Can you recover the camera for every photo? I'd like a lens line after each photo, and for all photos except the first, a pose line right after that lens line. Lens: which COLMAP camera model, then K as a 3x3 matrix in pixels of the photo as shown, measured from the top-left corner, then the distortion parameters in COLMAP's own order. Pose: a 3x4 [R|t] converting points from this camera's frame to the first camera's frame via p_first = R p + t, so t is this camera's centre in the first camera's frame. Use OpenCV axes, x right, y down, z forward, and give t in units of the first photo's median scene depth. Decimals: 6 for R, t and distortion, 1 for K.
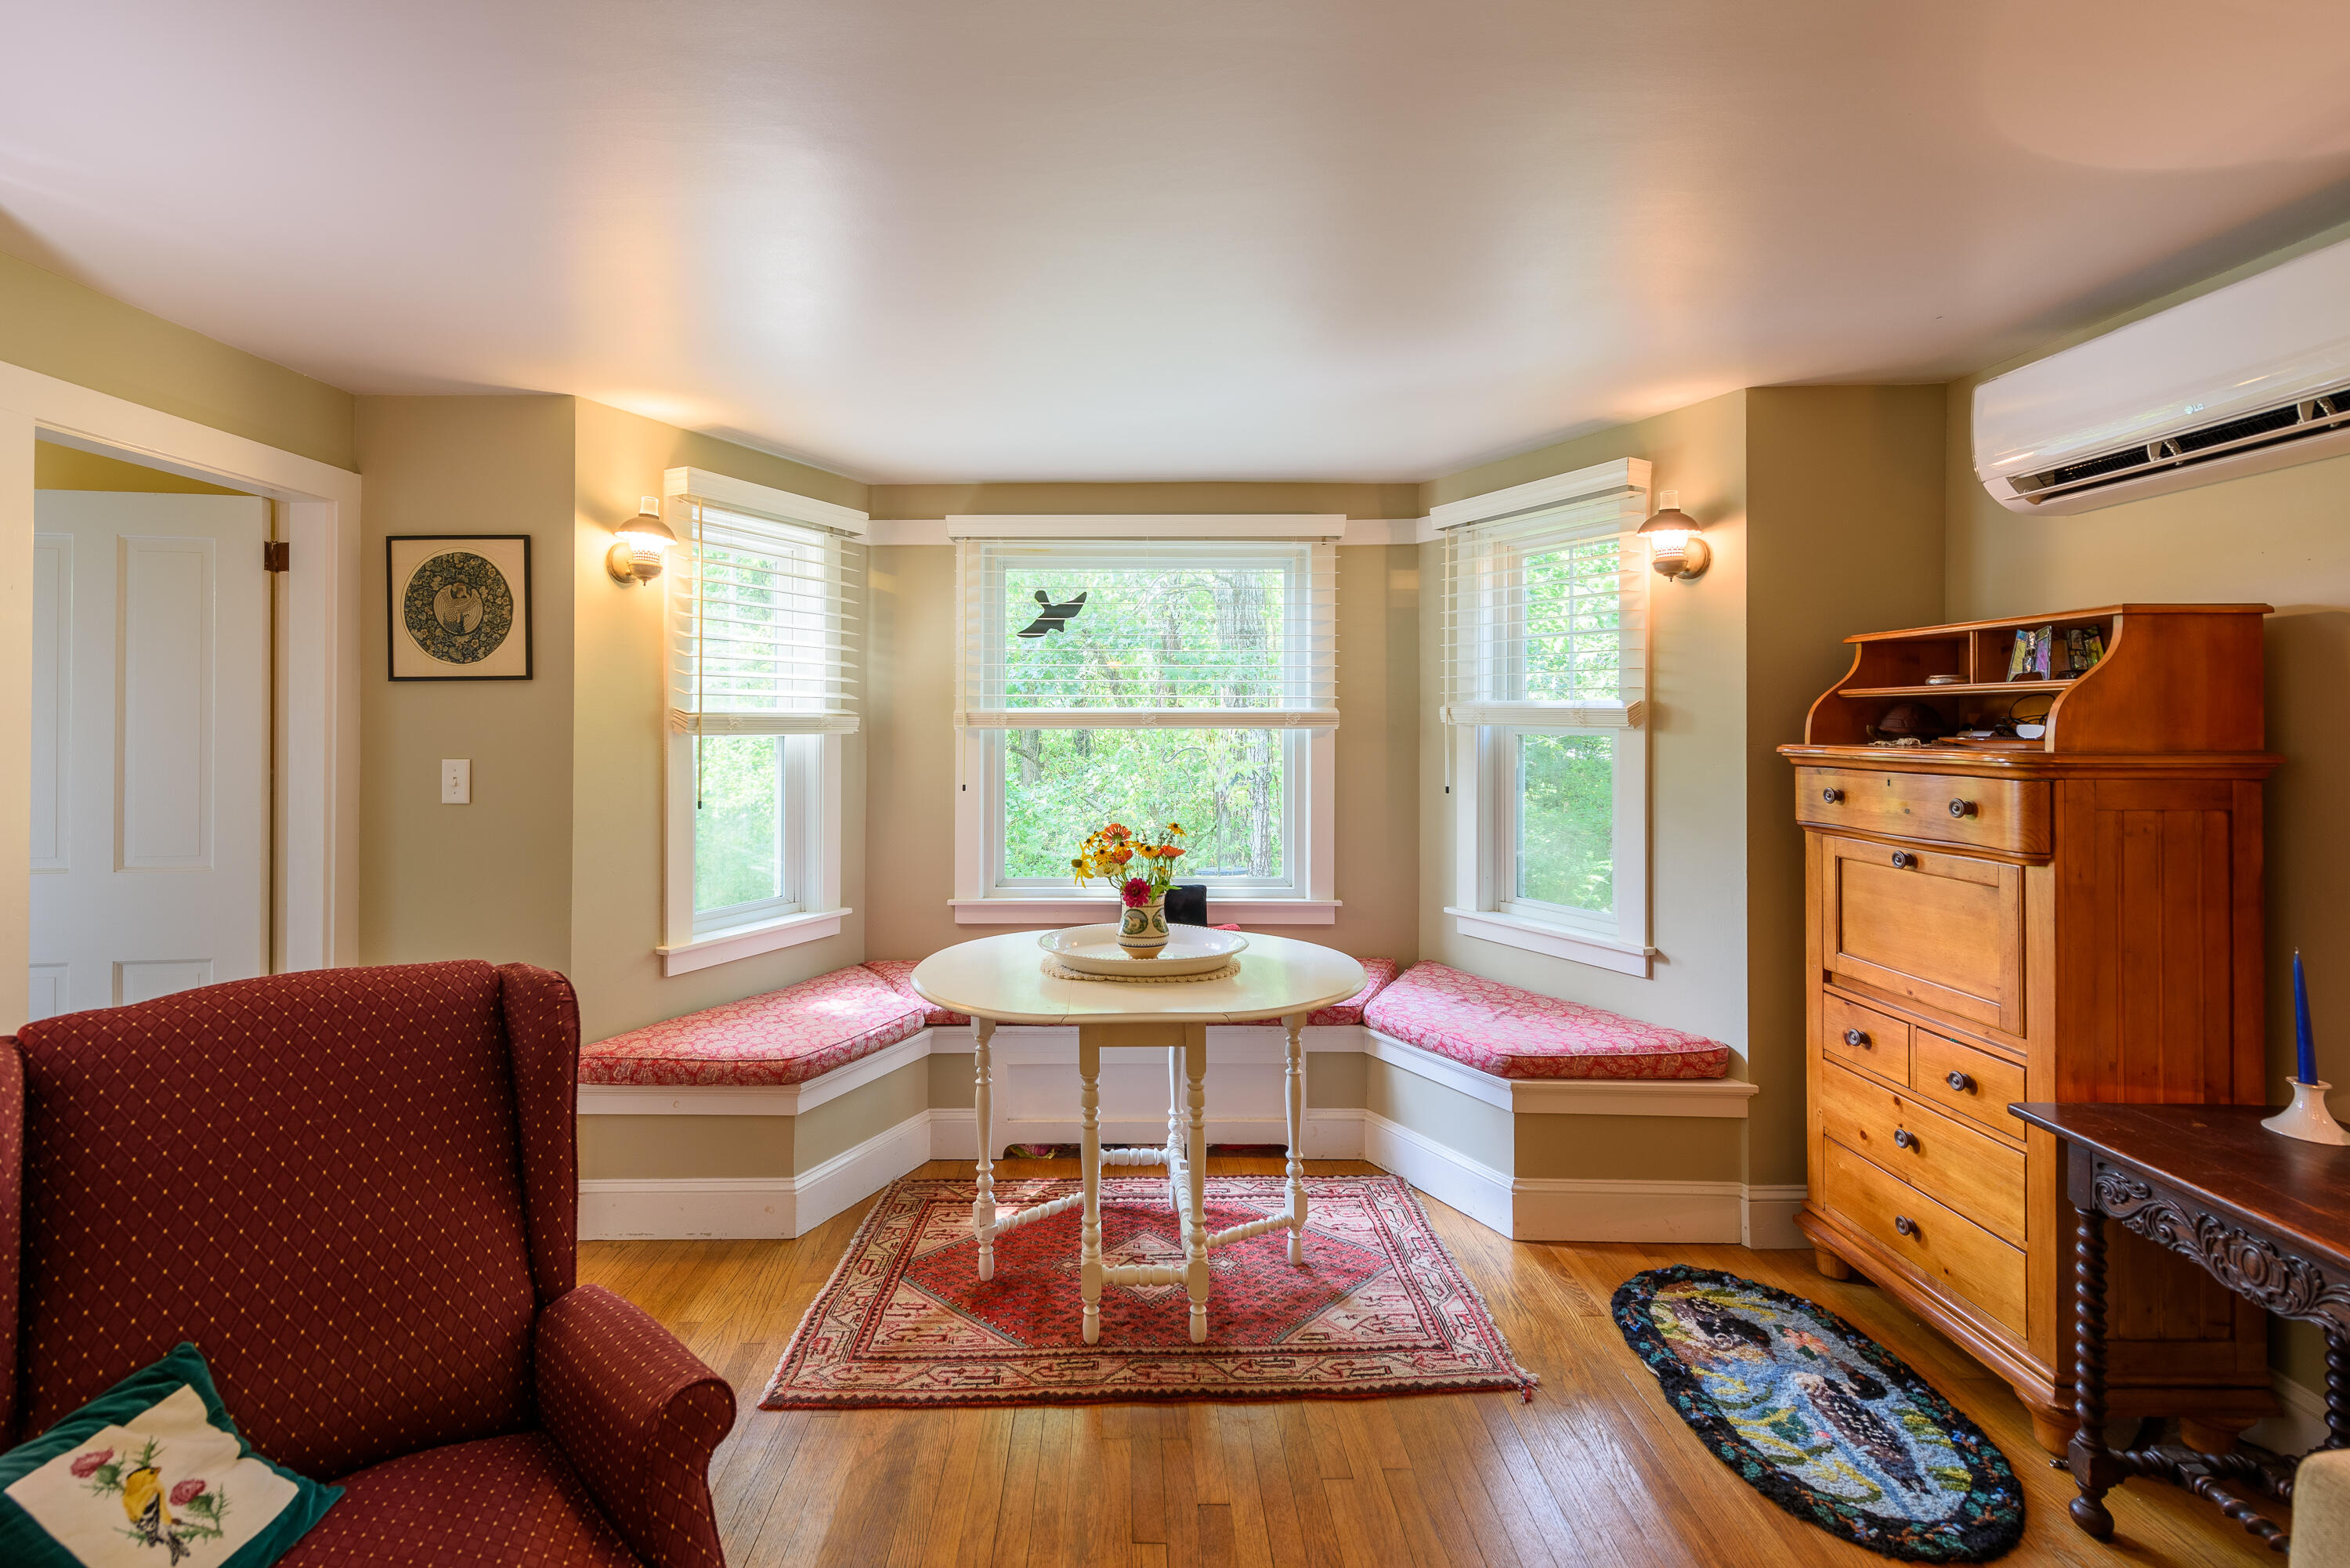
lens RADIAL K [[1102.7, 0, 1128.9], [0, 1102.7, 711.0], [0, 0, 1]] dist [0.006168, -0.000460]
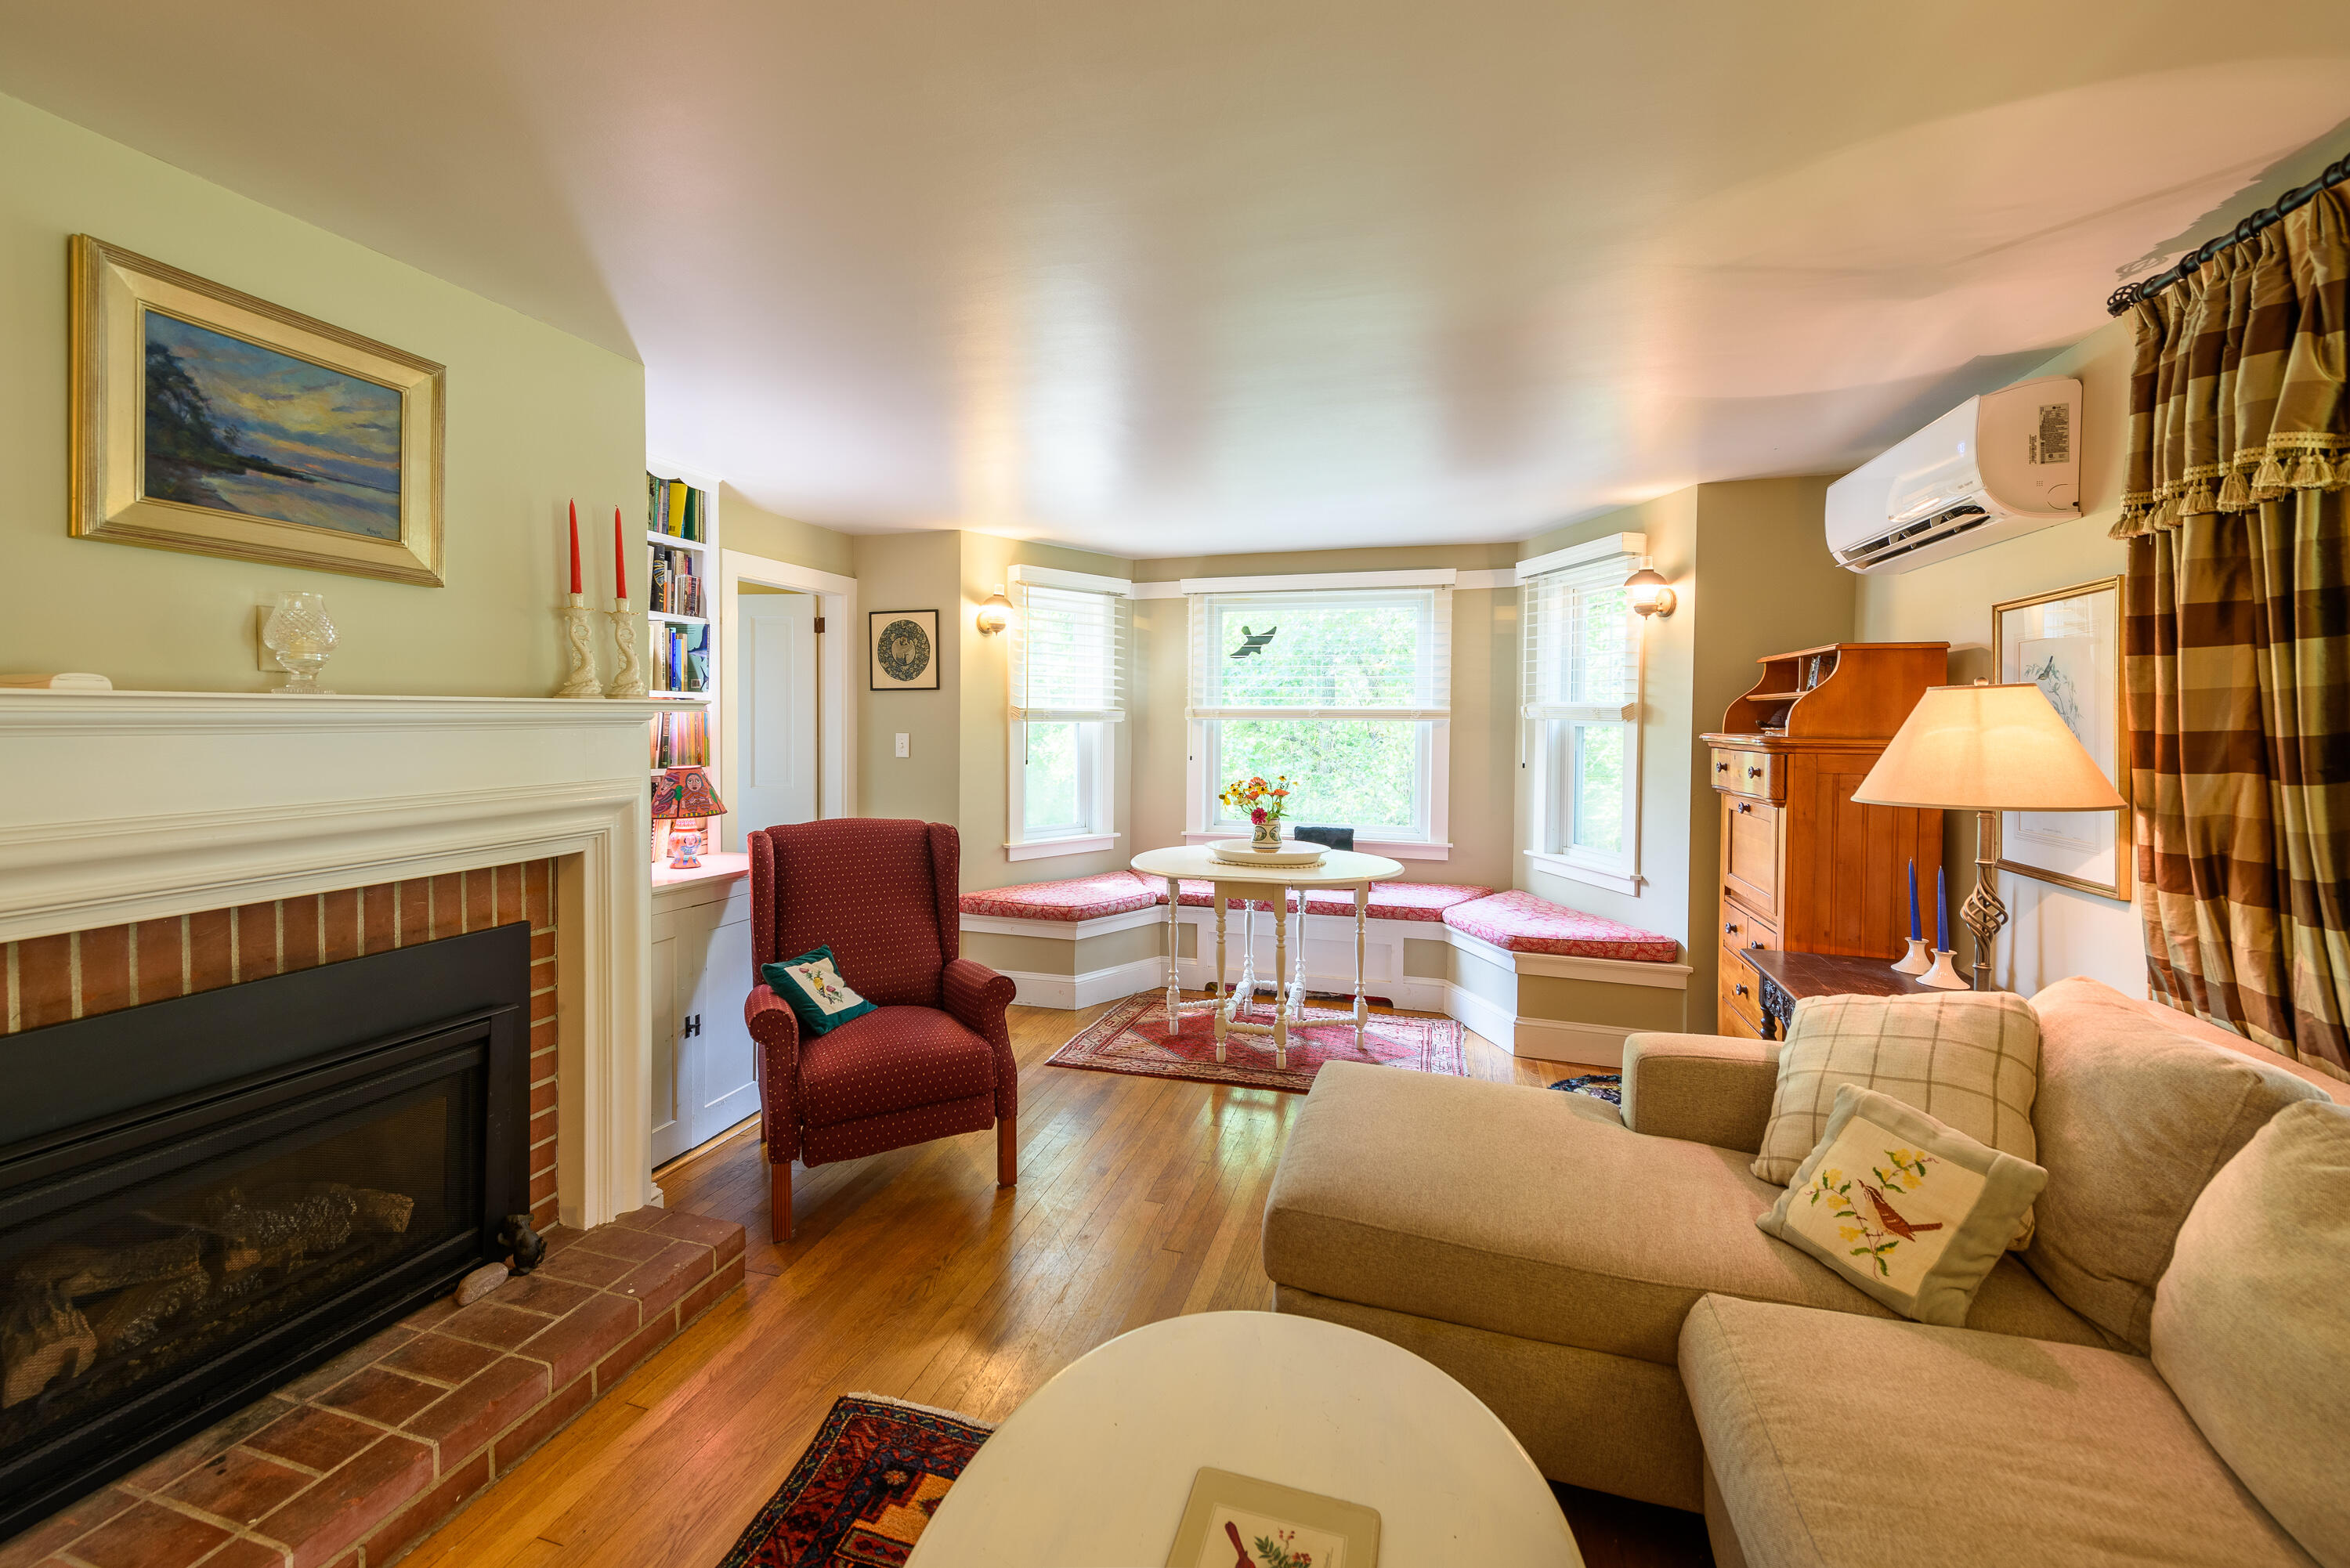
lens RADIAL K [[991.0, 0, 1113.1], [0, 991.0, 736.5], [0, 0, 1]] dist [0.000760, 0.000009]
pose [[0.949292, 0.012921, -0.314129, 0.227619], [-0.003490, 0.999527, 0.030565, -0.002107], [0.314375, -0.027919, 0.948888, -0.428282]]
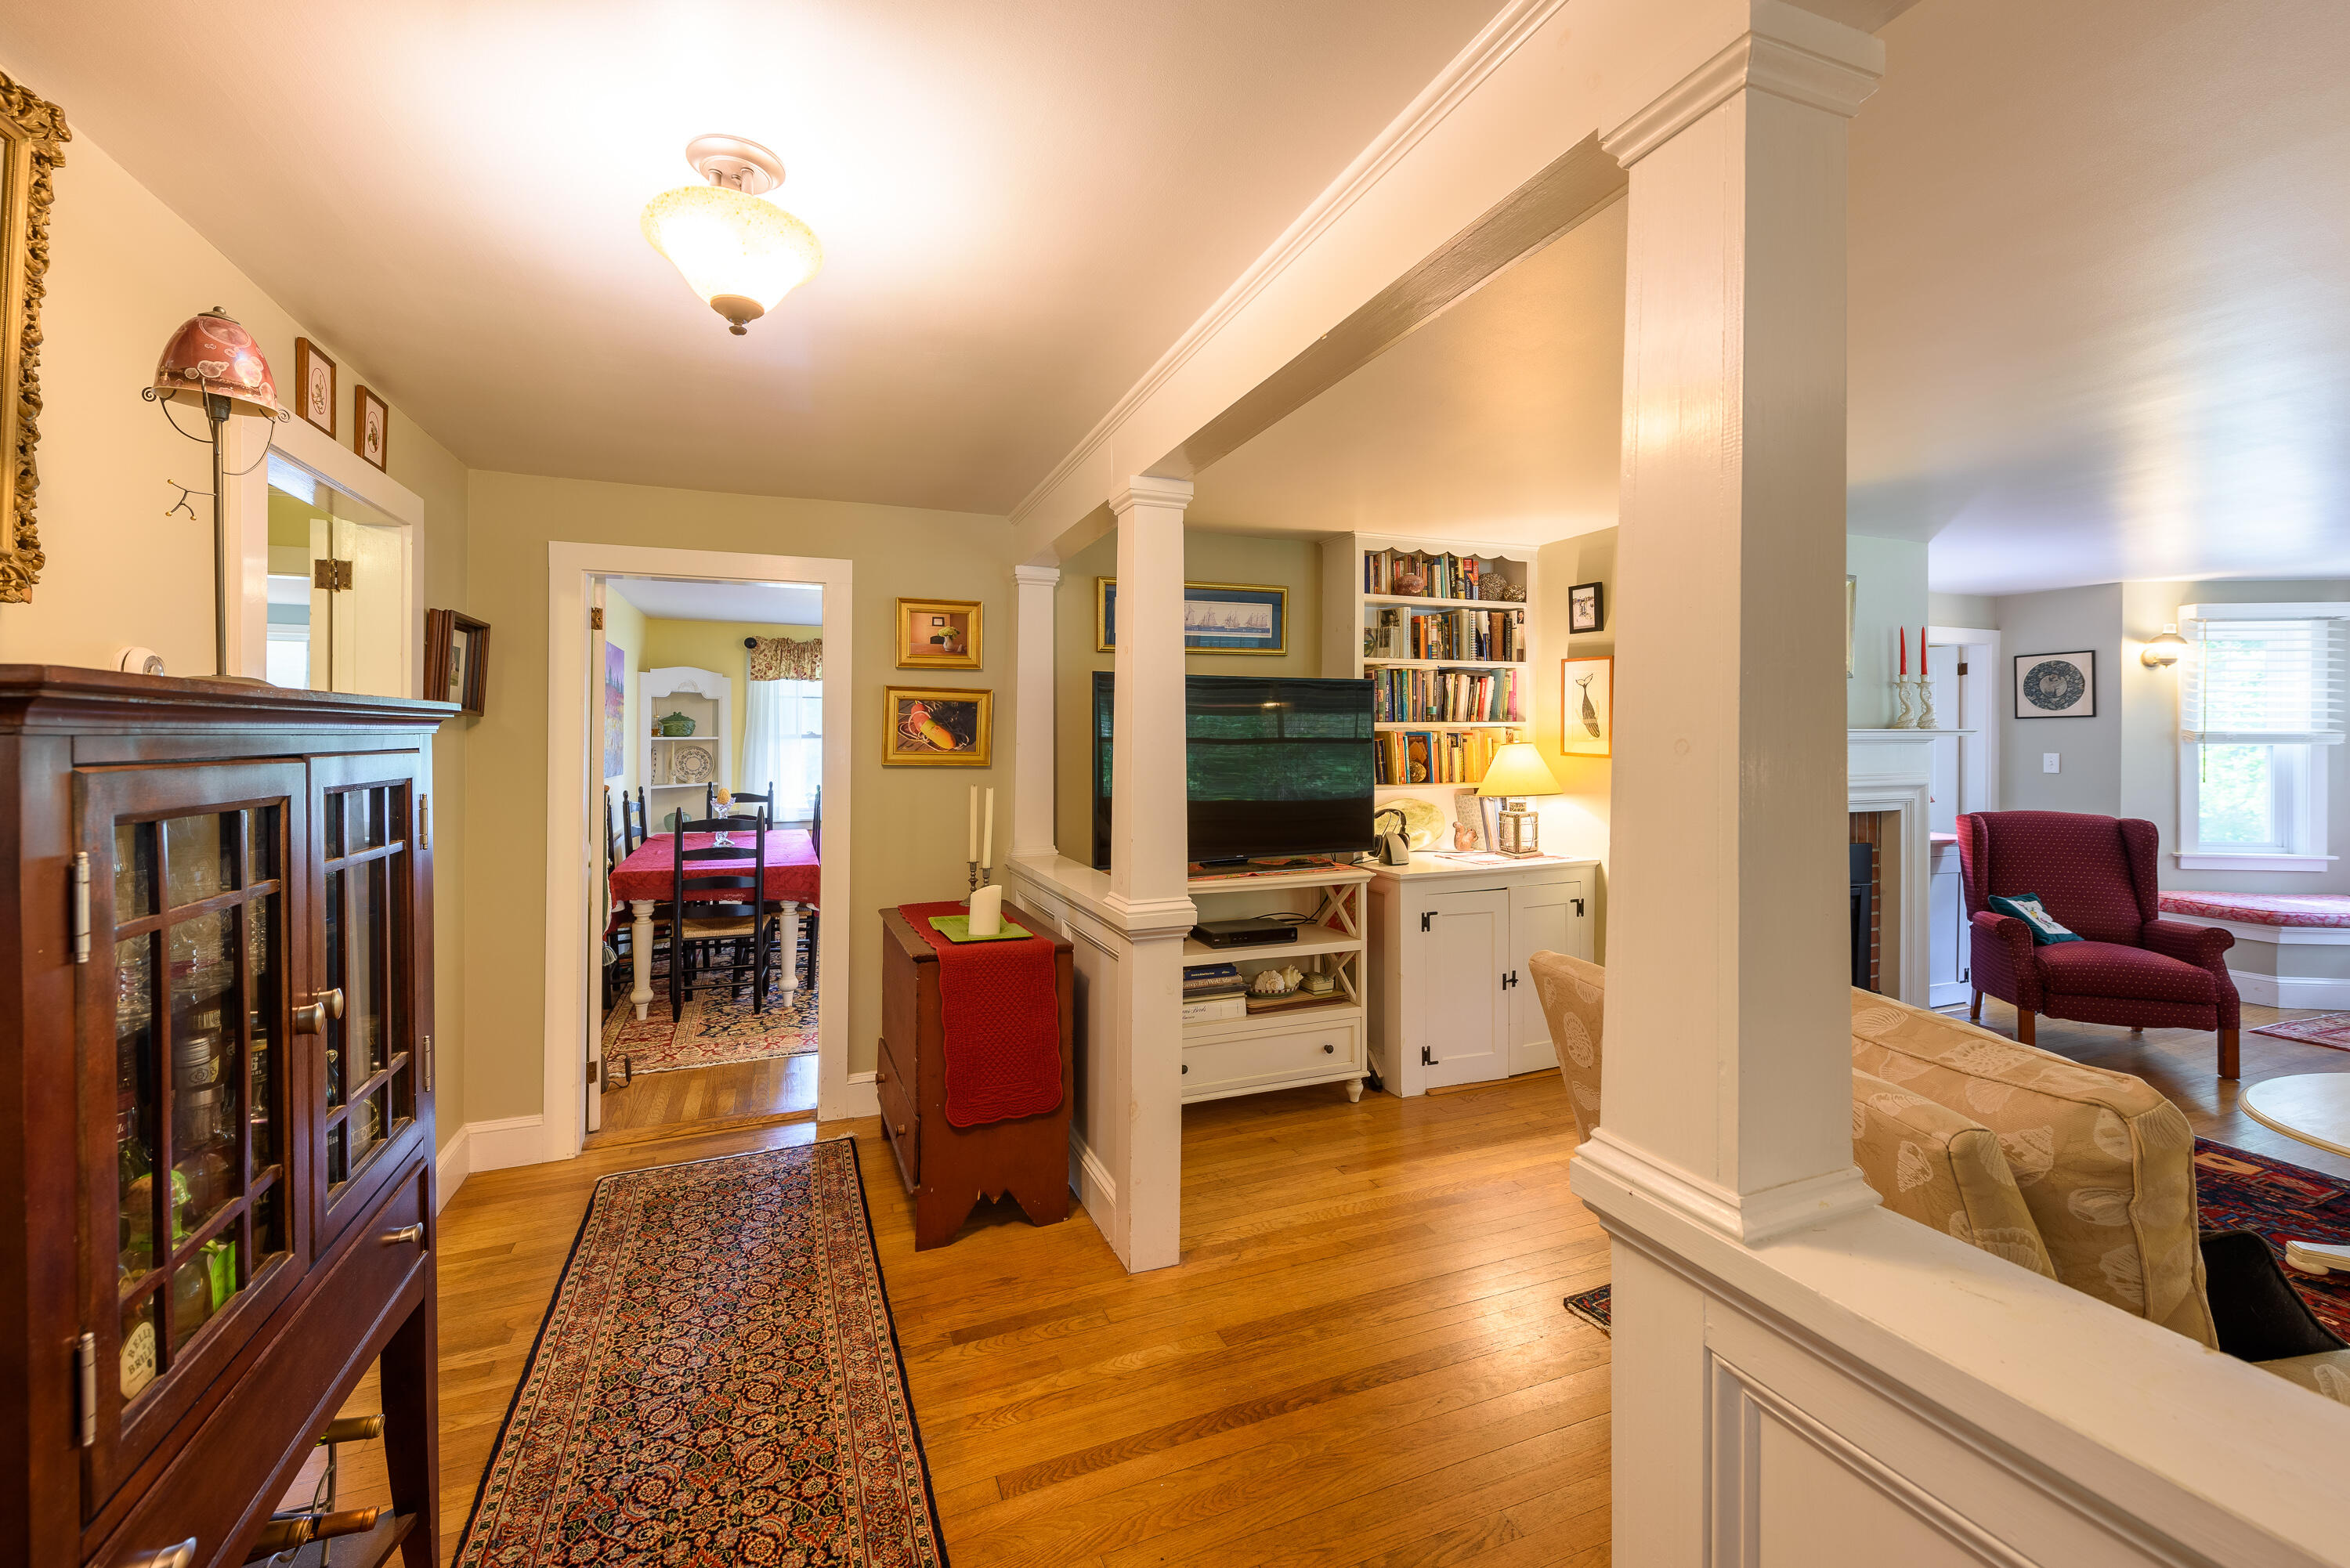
lens RADIAL K [[911.9, 0, 1177.8], [0, 911.9, 739.7], [0, 0, 1]] dist [0.001086, 0.000116]
pose [[0.366323, 0.003365, -0.930482, 0.440791], [0.006408, 0.999961, 0.006139, -0.005906], [0.930466, -0.008211, 0.366287, -1.259672]]
